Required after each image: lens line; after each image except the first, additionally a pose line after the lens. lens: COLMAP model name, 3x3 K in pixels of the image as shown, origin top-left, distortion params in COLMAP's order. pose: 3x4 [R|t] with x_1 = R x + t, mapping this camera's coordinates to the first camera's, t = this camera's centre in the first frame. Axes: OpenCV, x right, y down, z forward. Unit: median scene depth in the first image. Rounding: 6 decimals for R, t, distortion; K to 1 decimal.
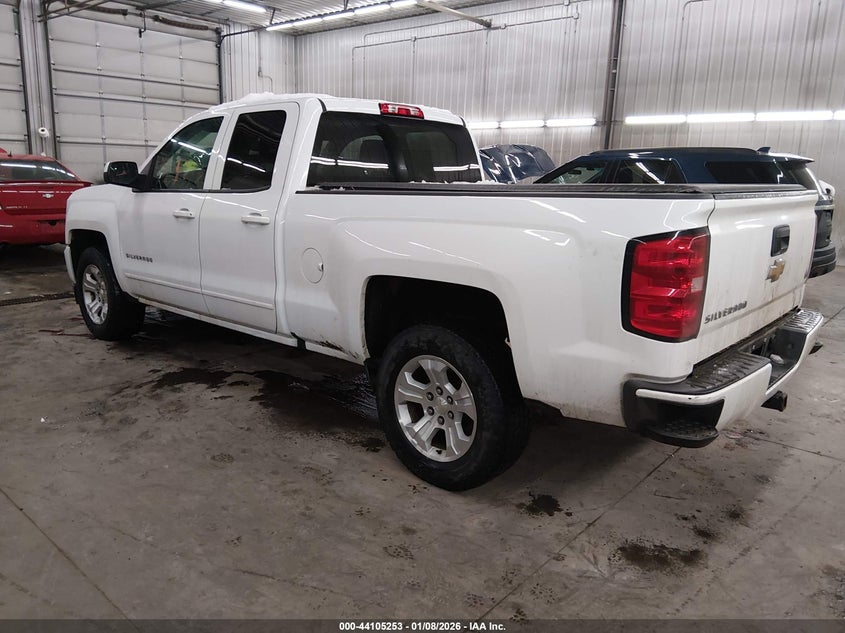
lens RADIAL K [[660.8, 0, 419.7], [0, 660.8, 322.0], [0, 0, 1]] dist [0.005931, -0.045462]
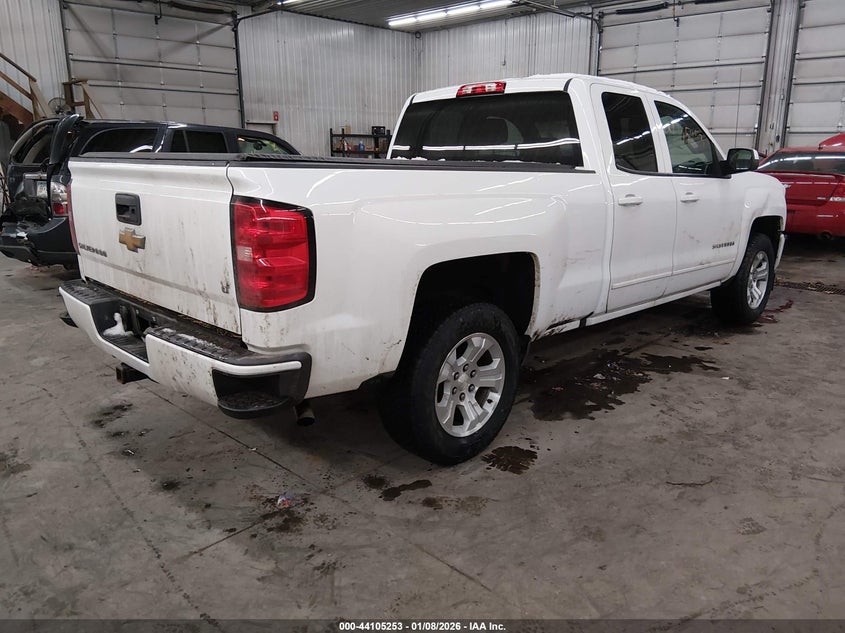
lens RADIAL K [[660.8, 0, 423.2], [0, 660.8, 315.1], [0, 0, 1]] dist [0.005931, -0.045462]
pose [[-0.083860, 0.210828, -0.973919, 0.706167], [-0.221652, 0.948930, 0.224504, -0.137020], [0.971513, 0.234698, -0.032847, 0.704722]]
